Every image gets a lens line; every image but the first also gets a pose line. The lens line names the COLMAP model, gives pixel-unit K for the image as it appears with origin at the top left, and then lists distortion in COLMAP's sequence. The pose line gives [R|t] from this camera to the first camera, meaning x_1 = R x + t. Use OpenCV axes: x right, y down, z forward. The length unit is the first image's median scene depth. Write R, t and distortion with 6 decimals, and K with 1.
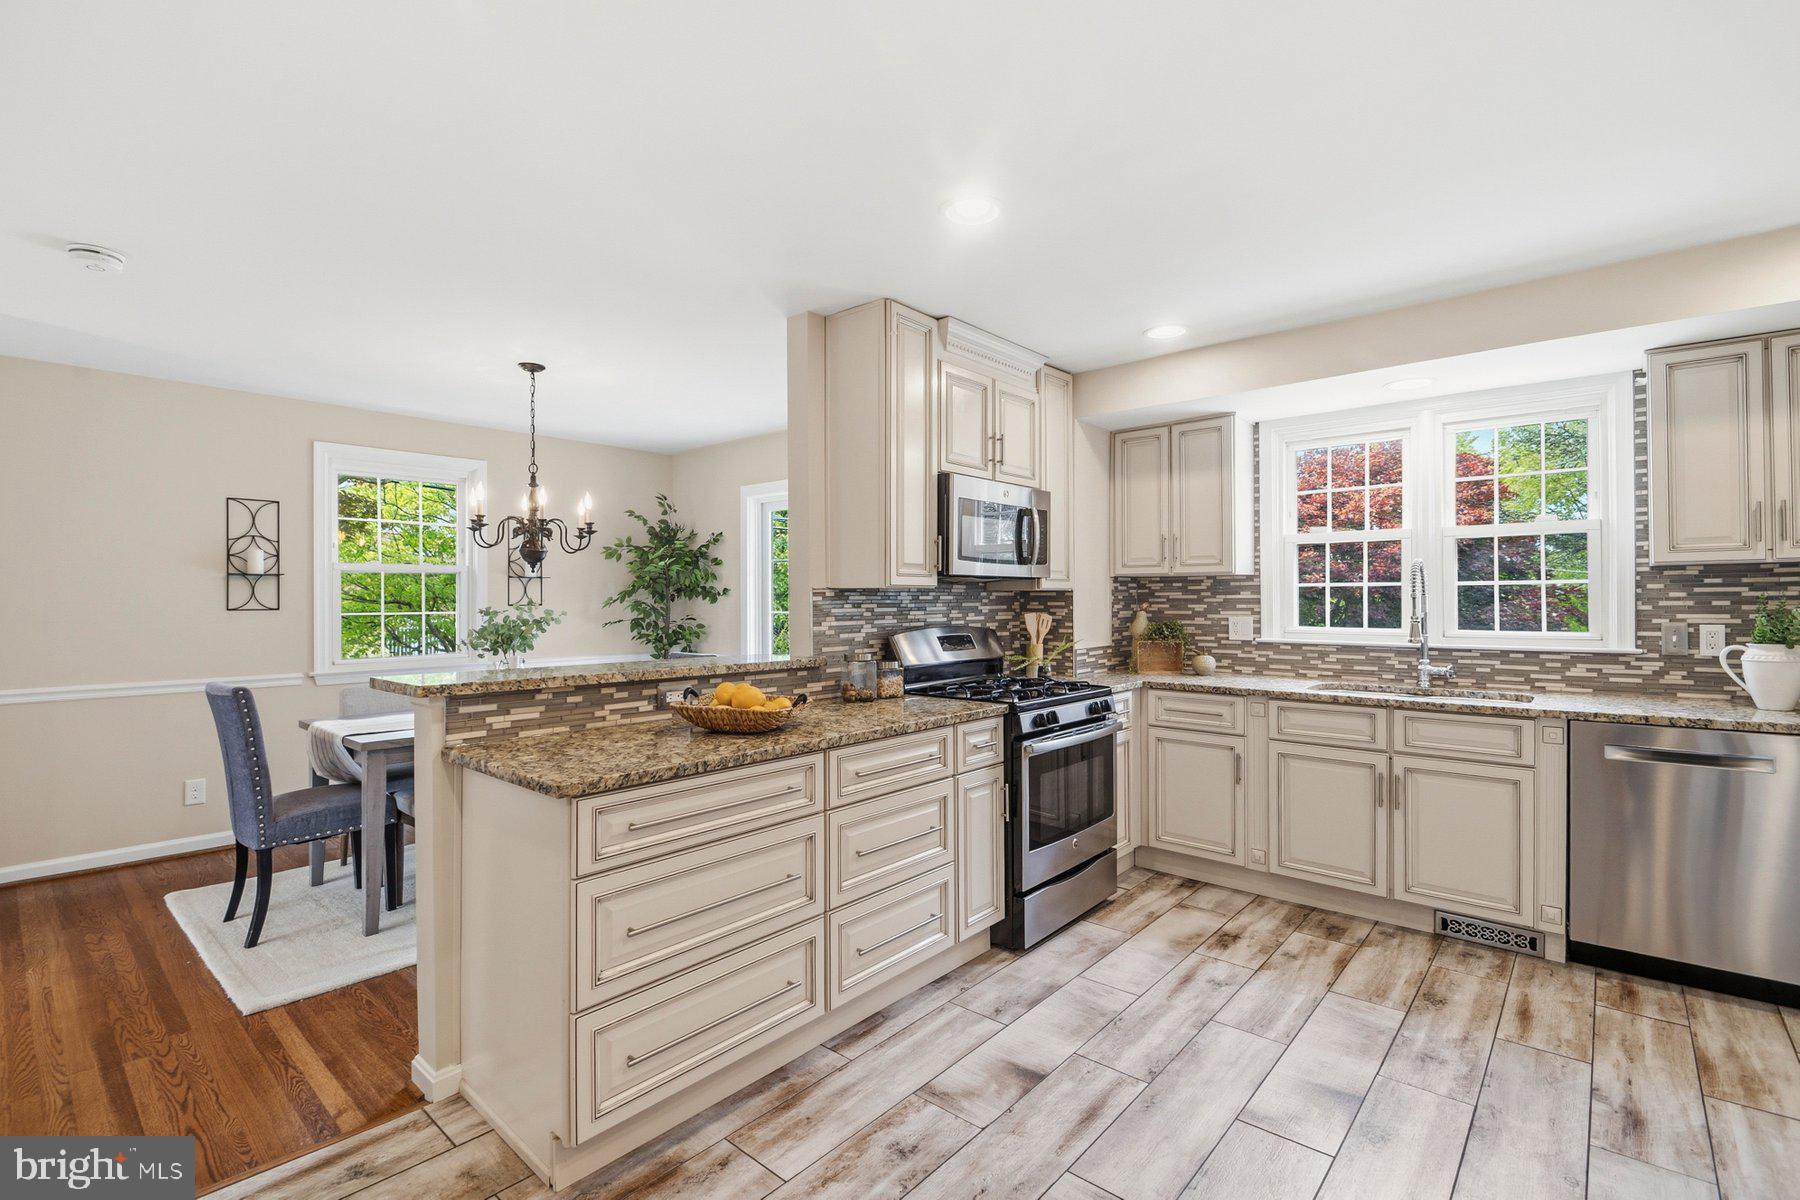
lens RADIAL K [[788.4, 0, 858.3], [0, 788.4, 596.4], [0, 0, 1]] dist [-0.023006, -0.004411]
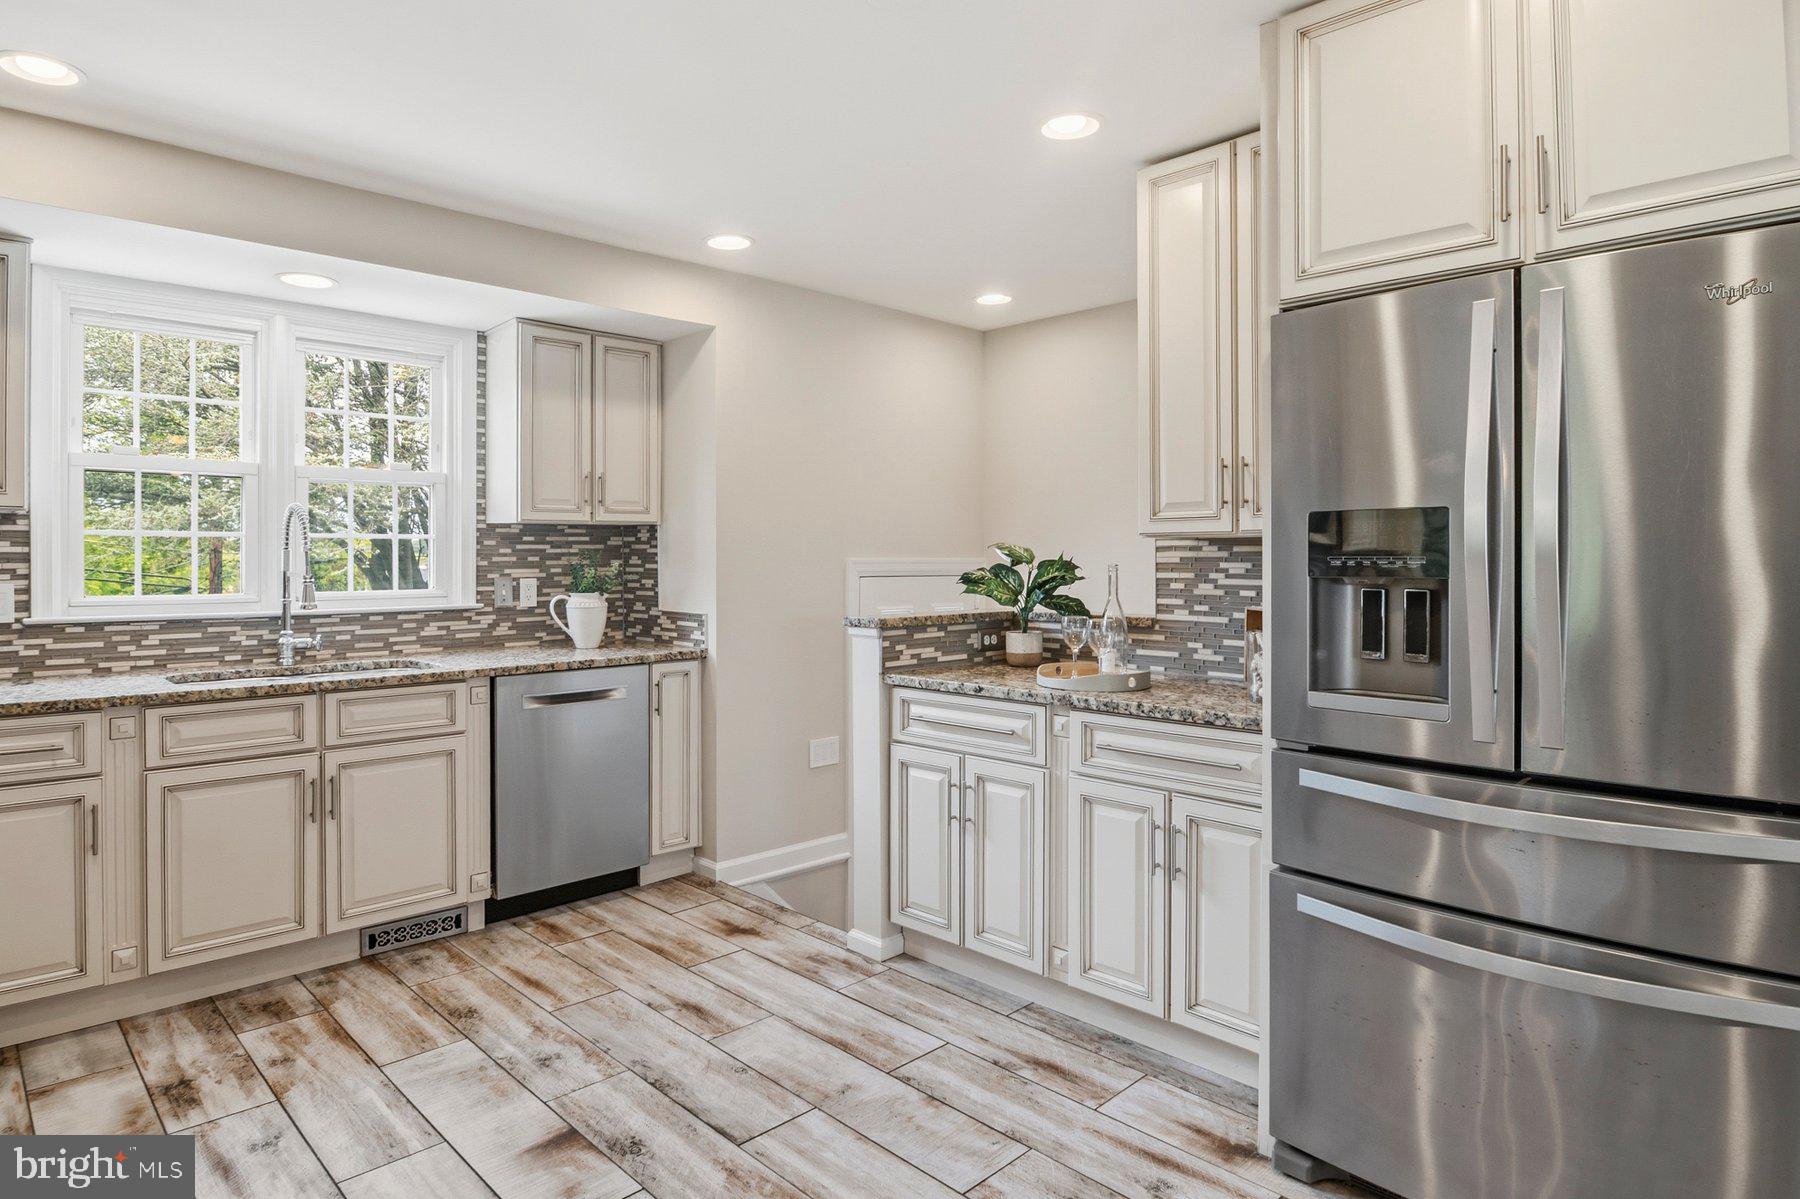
lens RADIAL K [[1017.1, 0, 845.6], [0, 1017.1, 563.9], [0, 0, 1]] dist [-0.009132, -0.004098]
pose [[0.068427, -0.002166, 0.997654, -0.277264], [-0.001022, 0.999997, 0.002241, 0.010656], [-0.997656, -0.001173, 0.068424, 0.378787]]
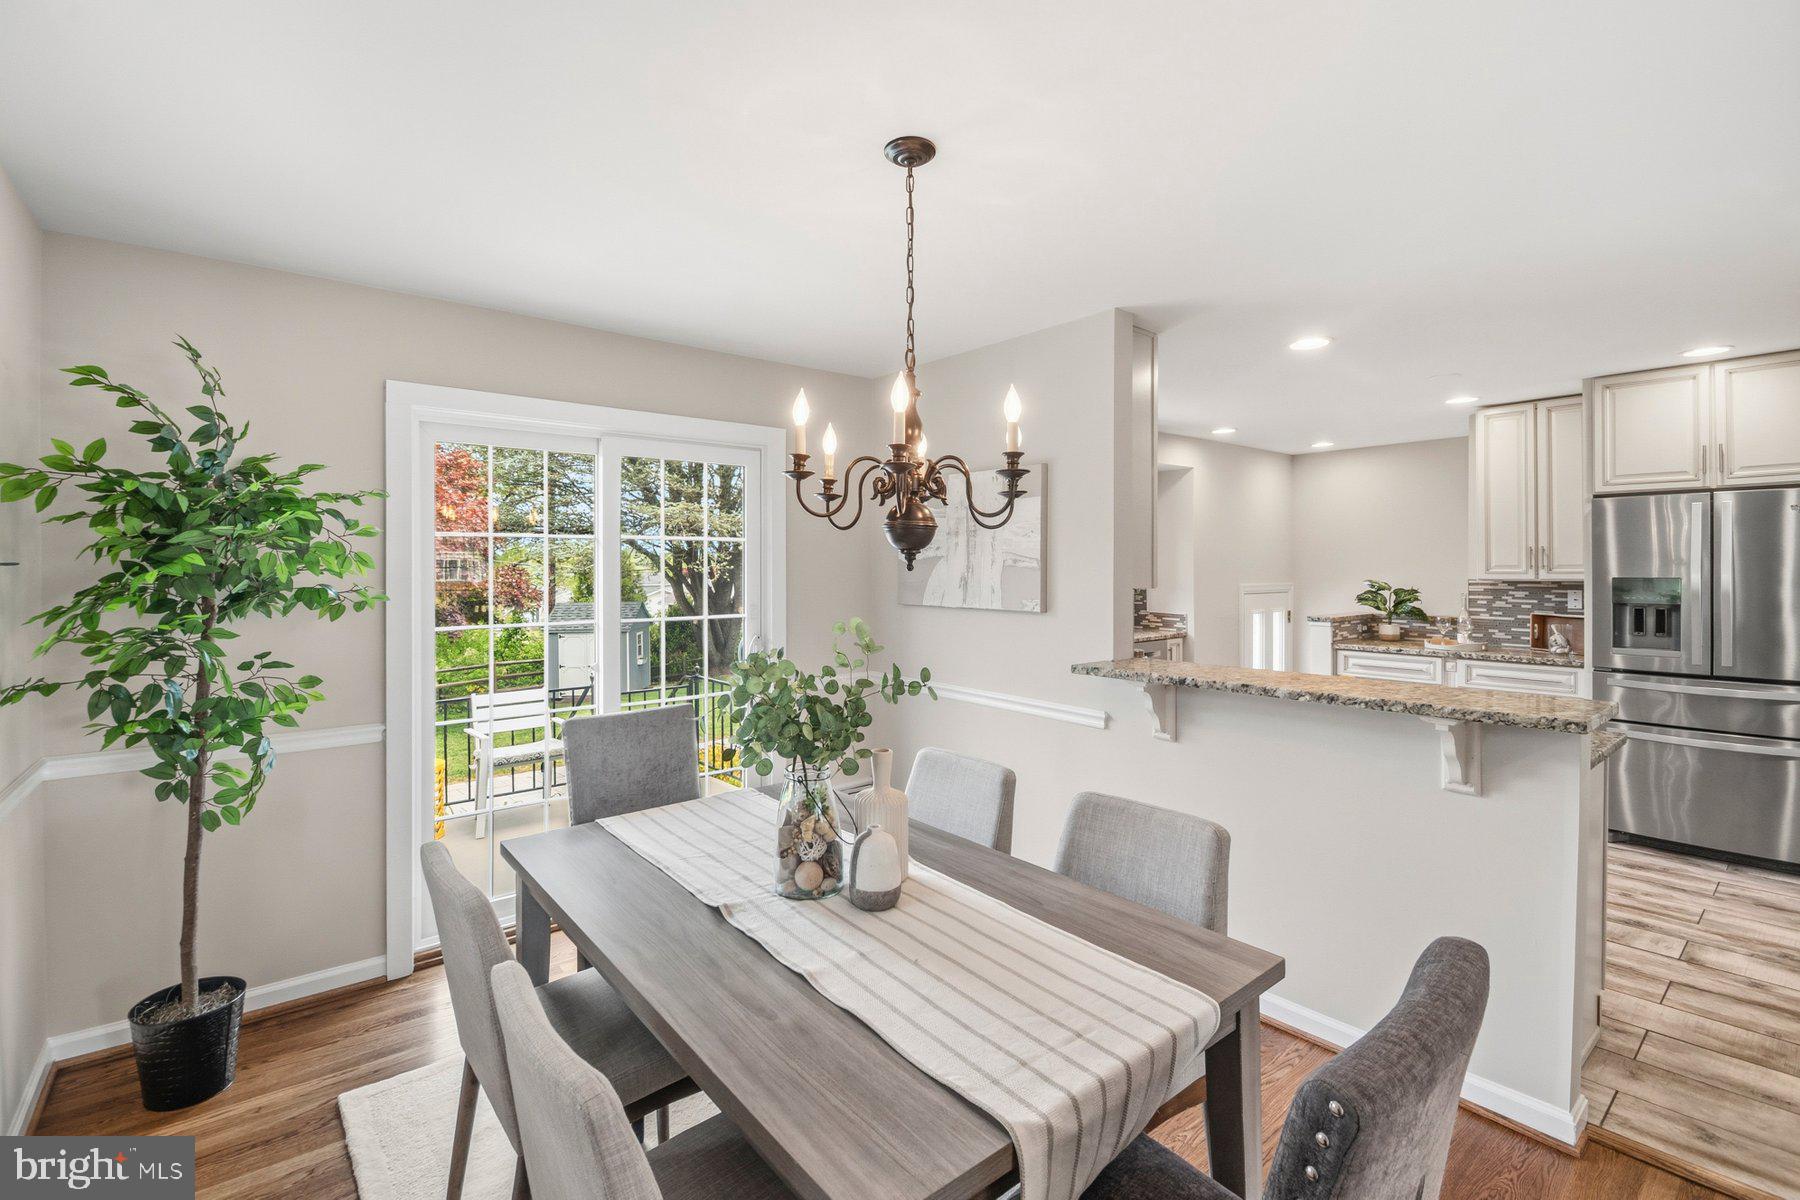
lens RADIAL K [[788.4, 0, 895.2], [0, 788.4, 584.5], [0, 0, 1]] dist [-0.023006, -0.004411]
pose [[0.136408, -0.019936, 0.990452, -1.134562], [-0.001936, 0.999790, 0.020391, -0.040928], [-0.990651, -0.004699, 0.136341, 1.228391]]
